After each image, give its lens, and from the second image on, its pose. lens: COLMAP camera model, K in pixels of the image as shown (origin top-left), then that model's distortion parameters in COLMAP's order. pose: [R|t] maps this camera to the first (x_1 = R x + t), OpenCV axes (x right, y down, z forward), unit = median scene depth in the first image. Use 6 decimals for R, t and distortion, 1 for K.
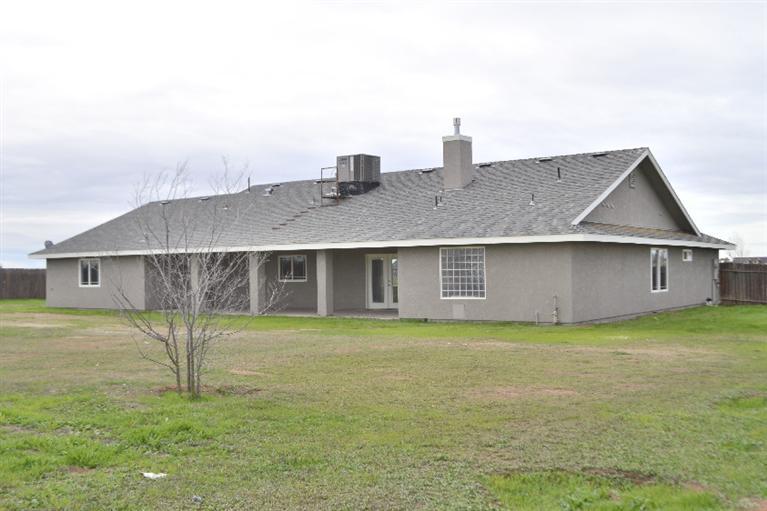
lens RADIAL K [[818.4, 0, 383.5], [0, 818.4, 255.5], [0, 0, 1]] dist [-0.084433, 0.027497]
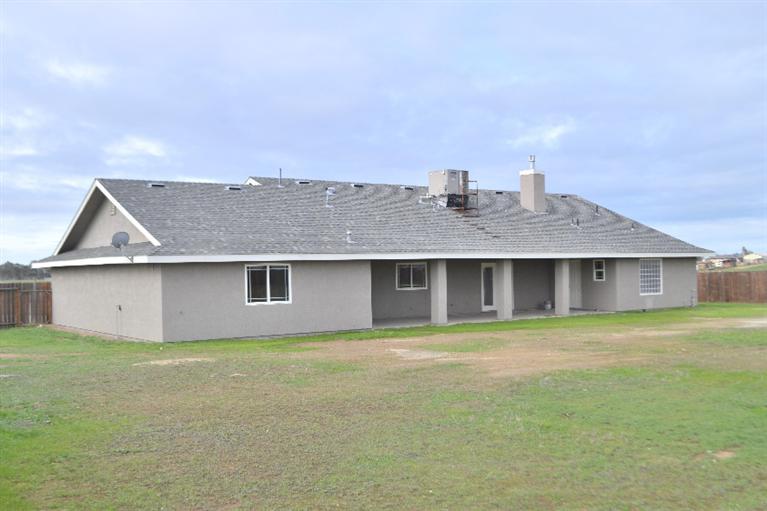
lens RADIAL K [[818.4, 0, 383.5], [0, 818.4, 255.5], [0, 0, 1]] dist [-0.084433, 0.027497]
pose [[0.321684, 0.022950, 0.946569, -1.160208], [-0.002672, 0.999724, -0.023331, 0.015470], [-0.946843, 0.004976, 0.321656, 0.803576]]
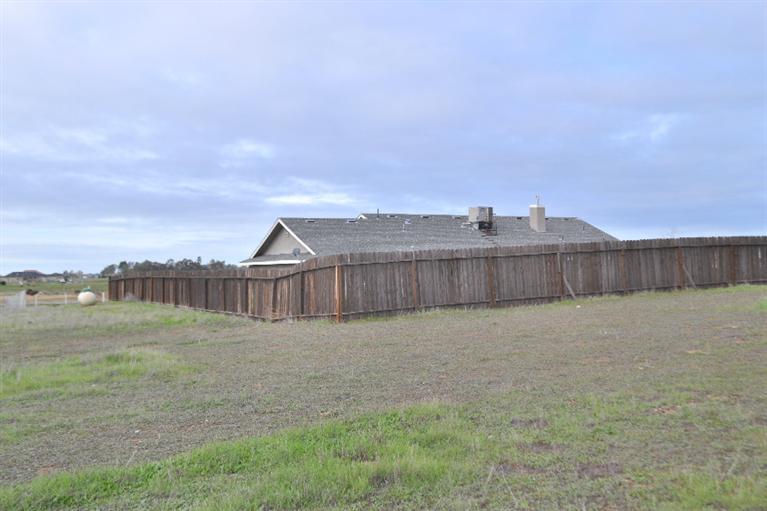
lens RADIAL K [[818.4, 0, 383.5], [0, 818.4, 255.5], [0, 0, 1]] dist [-0.084433, 0.027497]
pose [[0.442562, 0.021305, 0.896485, -1.839960], [-0.005753, 0.999765, -0.020919, 0.022138], [-0.896719, 0.004101, 0.442581, 0.449049]]
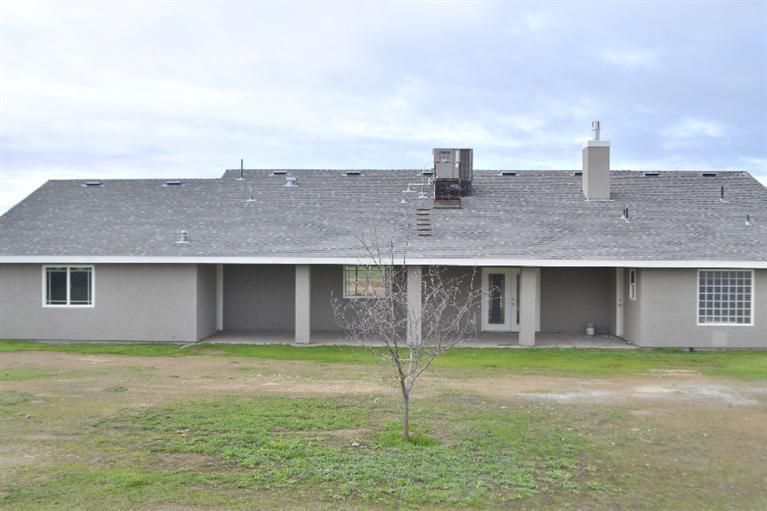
lens RADIAL K [[818.4, 0, 383.5], [0, 818.4, 255.5], [0, 0, 1]] dist [-0.084433, 0.027497]
pose [[0.841430, 0.018704, 0.540042, -0.591148], [-0.026906, 0.999611, 0.007301, -0.018277], [-0.539695, -0.020674, 0.841607, 0.358558]]
